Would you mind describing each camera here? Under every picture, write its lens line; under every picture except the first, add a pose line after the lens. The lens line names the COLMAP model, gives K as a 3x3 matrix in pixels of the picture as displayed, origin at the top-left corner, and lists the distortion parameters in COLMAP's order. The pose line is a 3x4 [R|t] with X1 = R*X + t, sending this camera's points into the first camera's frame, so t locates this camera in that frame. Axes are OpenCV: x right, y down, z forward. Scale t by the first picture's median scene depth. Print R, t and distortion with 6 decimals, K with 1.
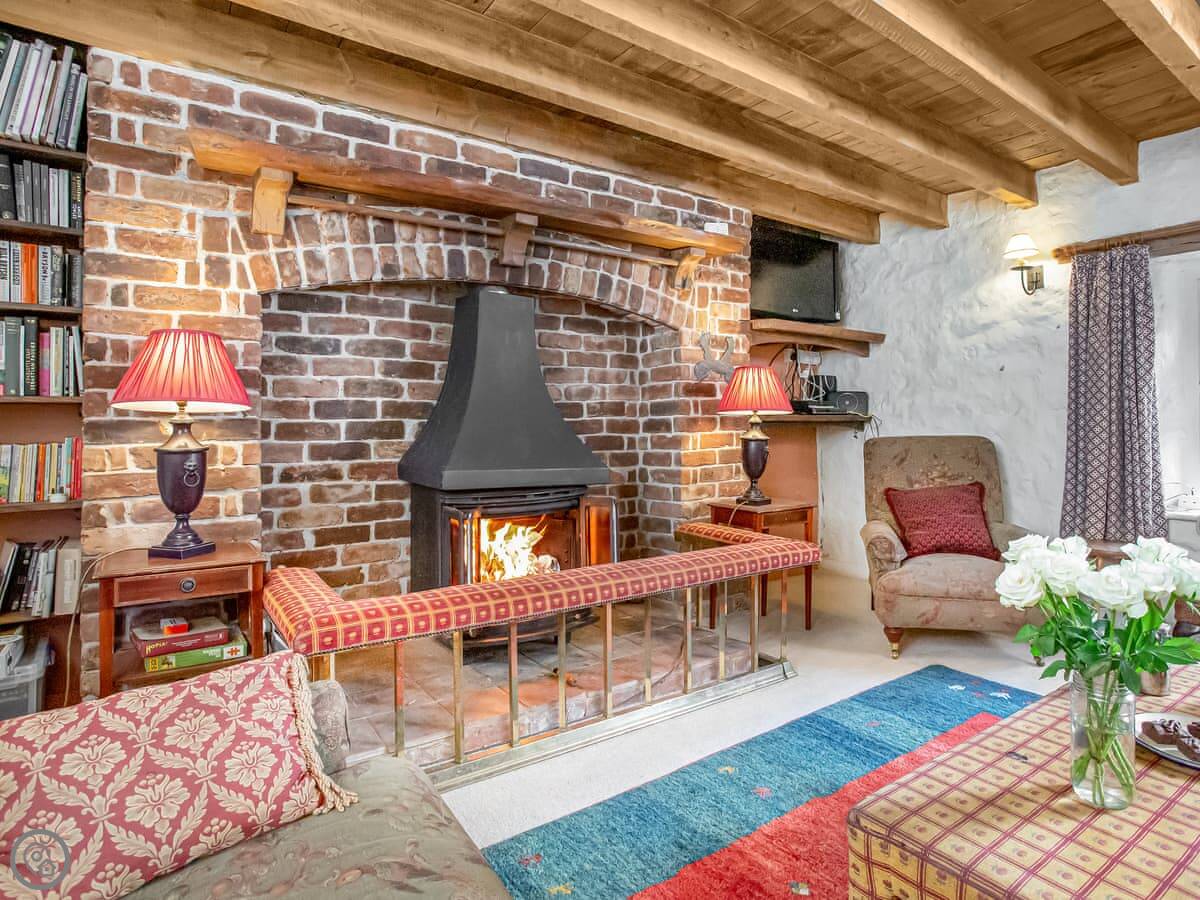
lens RADIAL K [[805.7, 0, 602.4], [0, 805.7, 405.7], [0, 0, 1]] dist [-0.059824, 0.056009]
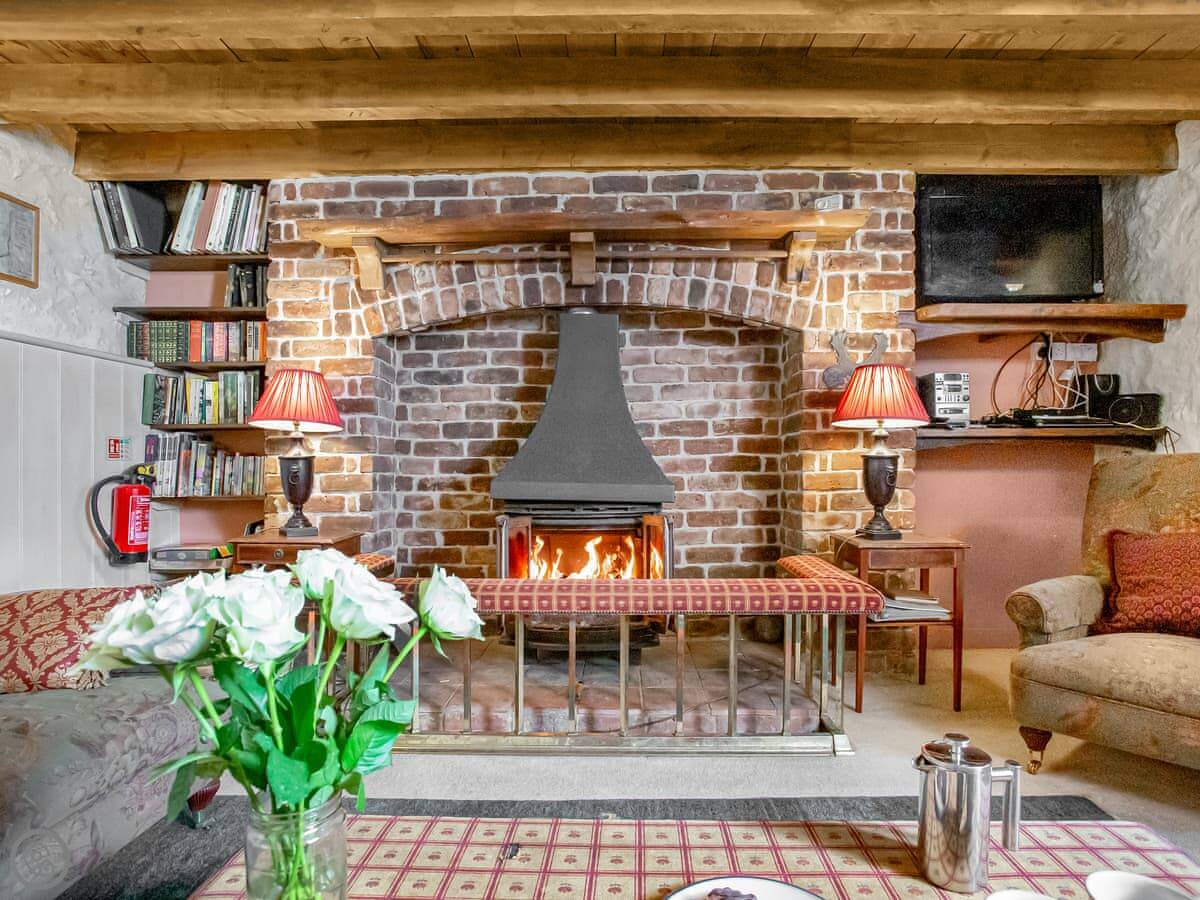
lens RADIAL K [[785.9, 0, 600.7], [0, 785.9, 466.2], [0, 0, 1]] dist [-0.068092, 0.047082]
pose [[0.739456, -0.001341, -0.673204, 0.588128], [0.007483, 0.999953, 0.006228, 0.051020], [0.673164, -0.009642, 0.739431, 0.284317]]
